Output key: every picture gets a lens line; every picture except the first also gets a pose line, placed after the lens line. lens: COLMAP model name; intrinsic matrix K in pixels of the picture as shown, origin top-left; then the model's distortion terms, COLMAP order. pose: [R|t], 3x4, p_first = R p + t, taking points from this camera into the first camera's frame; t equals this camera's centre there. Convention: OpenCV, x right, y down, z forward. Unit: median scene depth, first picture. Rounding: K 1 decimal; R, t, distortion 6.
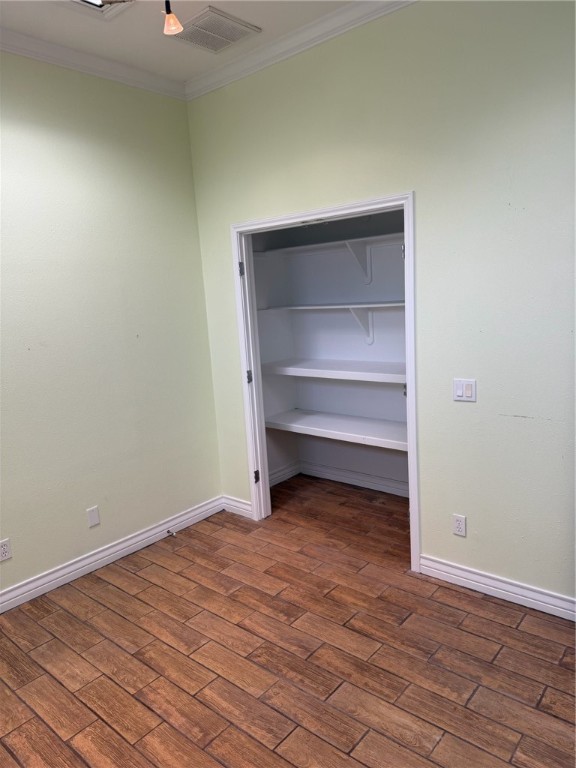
lens RADIAL K [[574.1, 0, 282.4], [0, 574.1, 384.2], [0, 0, 1]] dist [-0.000158, -0.010187]
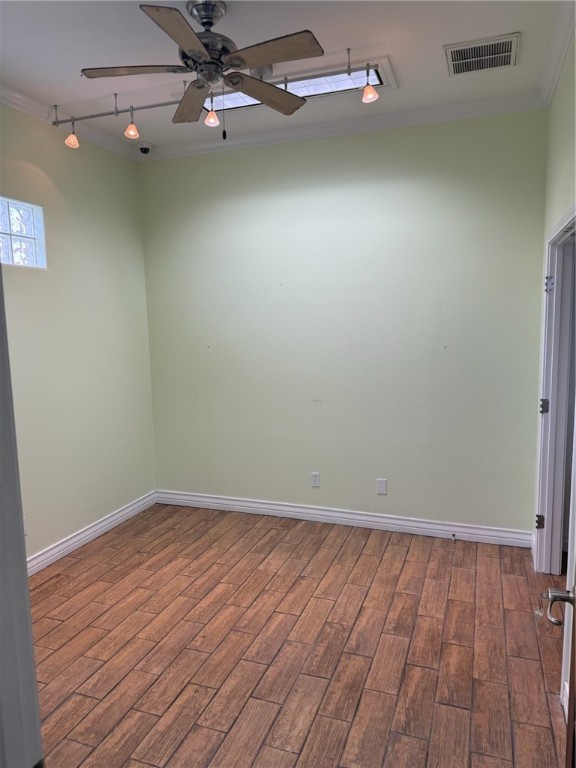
lens RADIAL K [[574.1, 0, 278.0], [0, 574.1, 376.4], [0, 0, 1]] dist [-0.000158, -0.010187]
pose [[0.333991, 0.172647, -0.926630, 0.800074], [-0.182986, 0.976255, 0.115939, -0.116734], [0.924644, 0.130837, 0.357652, 0.373548]]
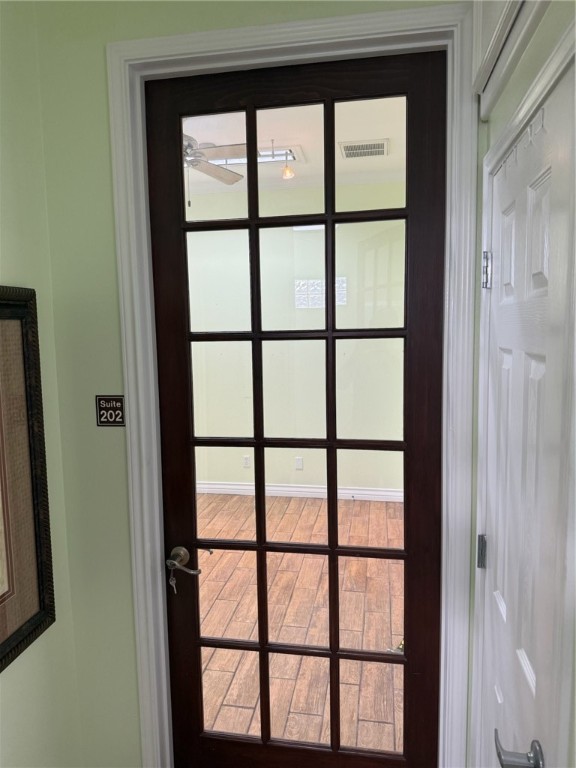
lens RADIAL K [[574.1, 0, 282.5], [0, 574.1, 382.1], [0, 0, 1]] dist [-0.000158, -0.010187]
pose [[0.492664, 0.153890, -0.856504, 1.117819], [-0.181314, 0.980791, 0.071928, -0.109421], [0.851121, 0.119860, 0.511103, 0.145301]]
